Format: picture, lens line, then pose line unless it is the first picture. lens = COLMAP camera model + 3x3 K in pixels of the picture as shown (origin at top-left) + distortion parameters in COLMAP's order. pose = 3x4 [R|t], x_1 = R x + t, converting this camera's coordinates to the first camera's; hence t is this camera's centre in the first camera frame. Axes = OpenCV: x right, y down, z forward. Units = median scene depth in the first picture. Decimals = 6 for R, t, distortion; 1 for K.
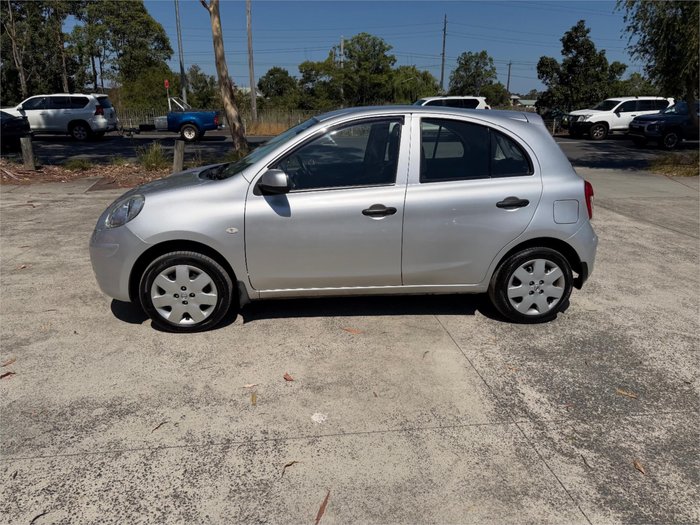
lens RADIAL K [[498.4, 0, 344.5], [0, 498.4, 246.8], [0, 0, 1]] dist [0.017302, -0.025703]
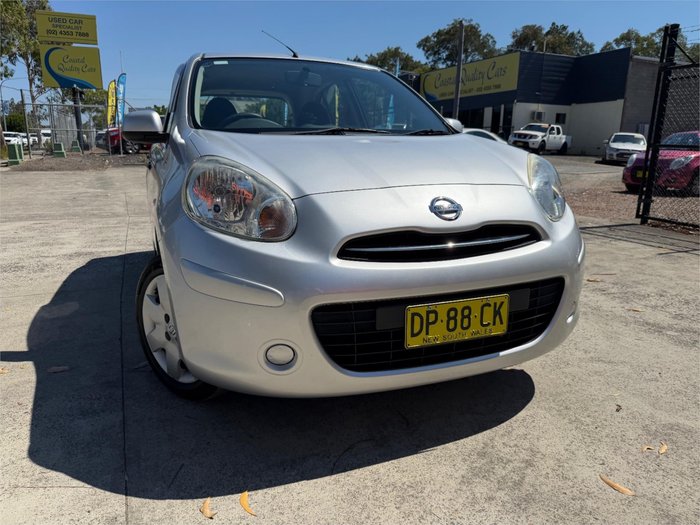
lens RADIAL K [[498.4, 0, 342.8], [0, 498.4, 260.1], [0, 0, 1]] dist [0.017302, -0.025703]
pose [[-0.264390, -0.227174, 0.937278, -0.944245], [0.250621, 0.922287, 0.294236, -0.218994], [-0.931282, 0.312695, -0.186909, 1.345814]]
